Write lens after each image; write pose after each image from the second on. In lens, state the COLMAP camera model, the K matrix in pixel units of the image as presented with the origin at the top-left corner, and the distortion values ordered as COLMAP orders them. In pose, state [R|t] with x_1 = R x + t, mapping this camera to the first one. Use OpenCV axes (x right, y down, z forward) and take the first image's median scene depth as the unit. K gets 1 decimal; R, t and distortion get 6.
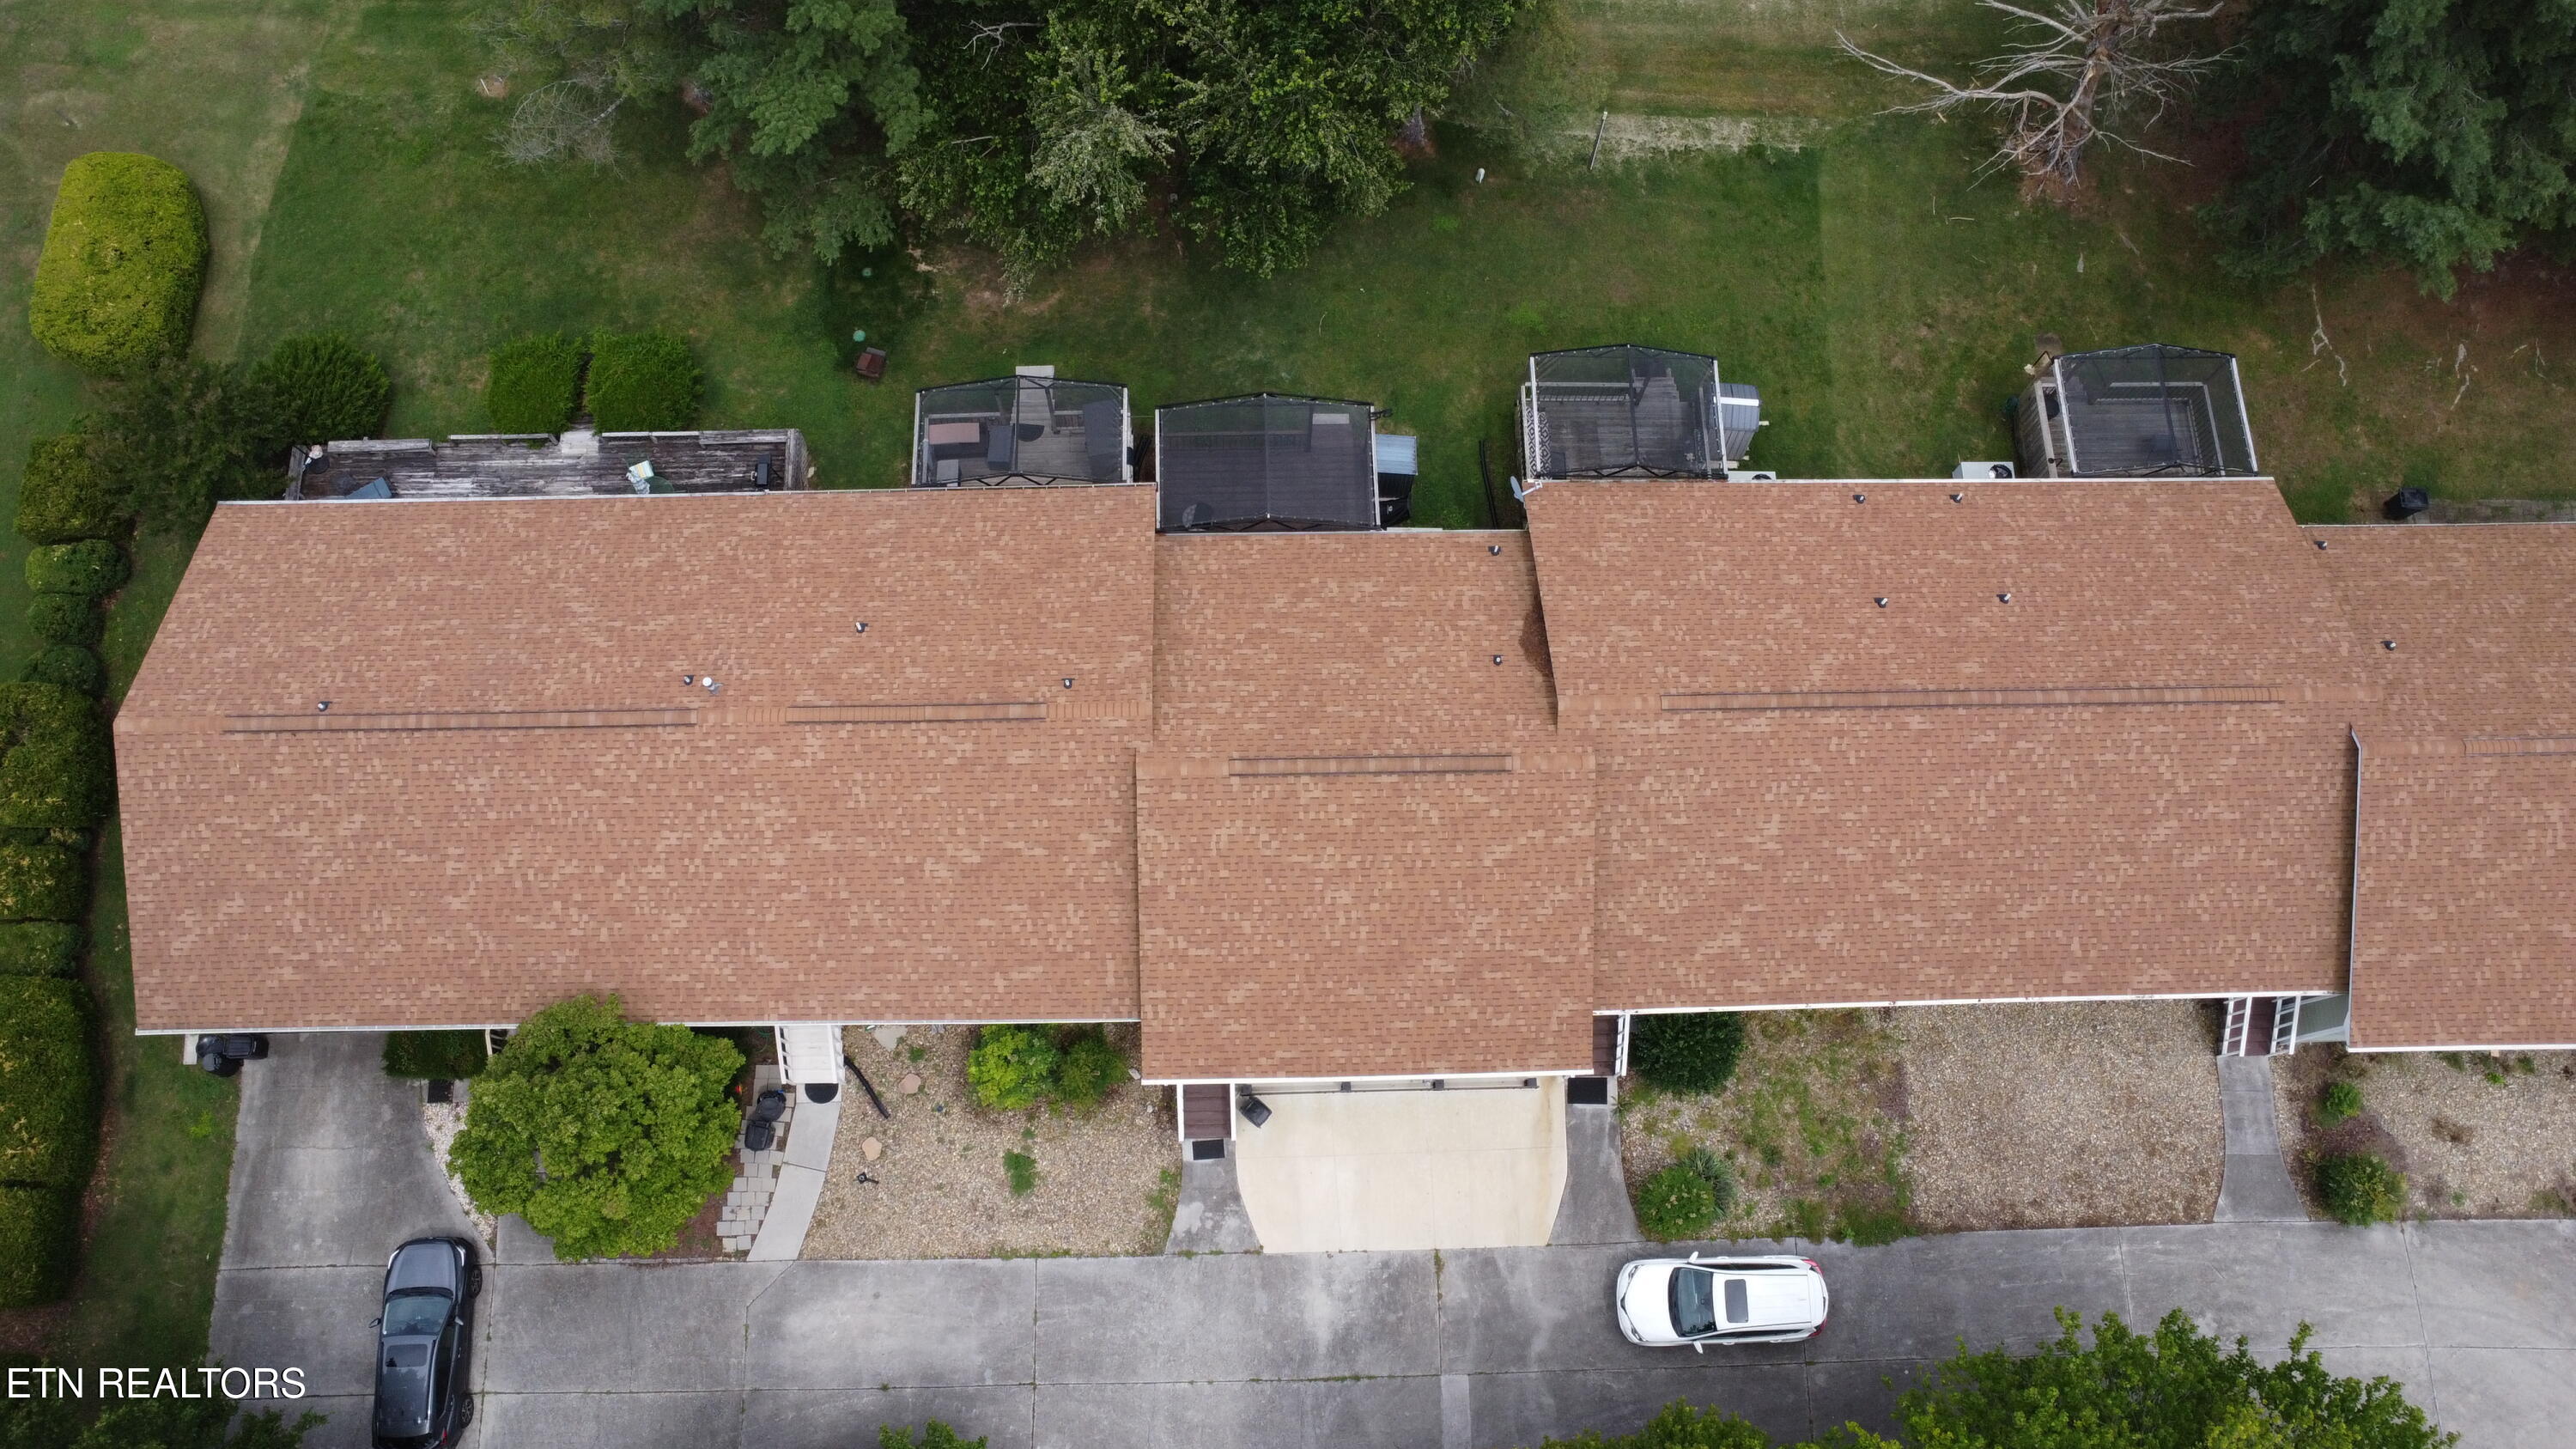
lens RADIAL K [[1960.4, 0, 1288.0], [0, 1960.4, 724.5], [0, 0, 1]] dist [-0.090070, 0.141554]
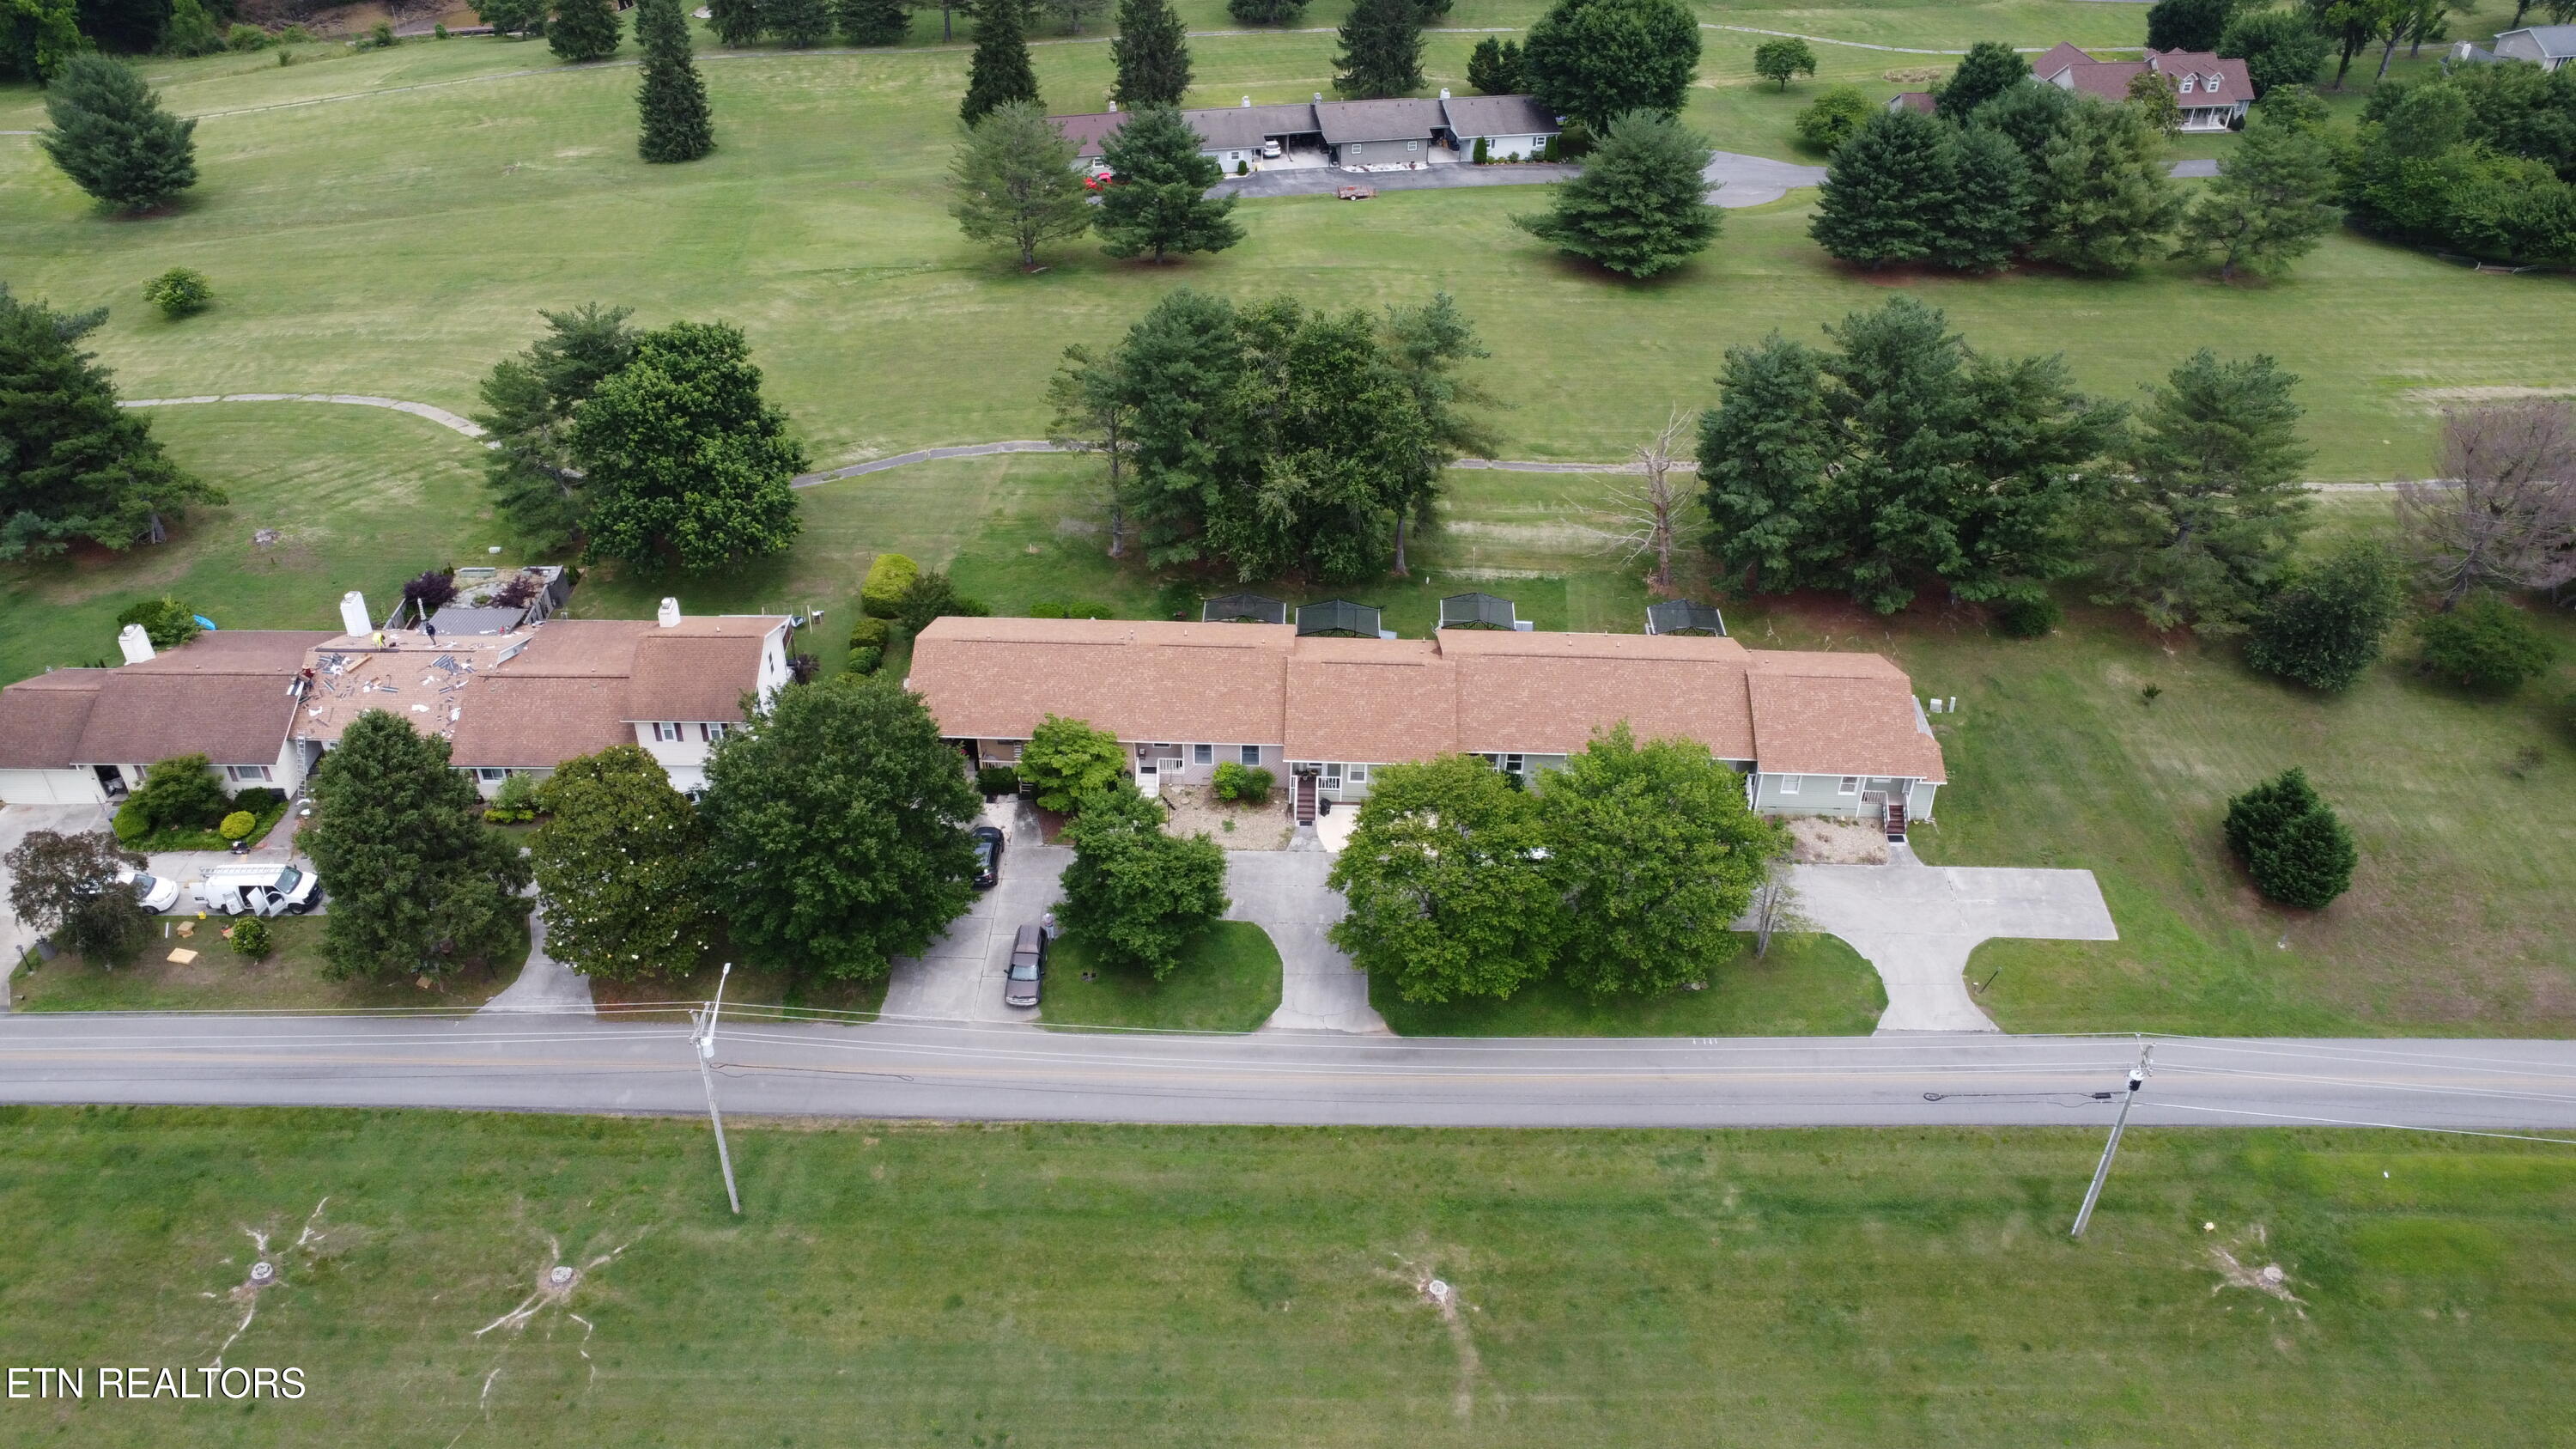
lens RADIAL K [[1960.4, 0, 1288.0], [0, 1960.4, 724.5], [0, 0, 1]] dist [-0.090070, 0.141554]
pose [[0.998615, 0.026897, -0.045225, 0.044669], [-0.048713, 0.797533, -0.601305, 1.597582], [0.019895, 0.602675, 0.797738, -1.032164]]
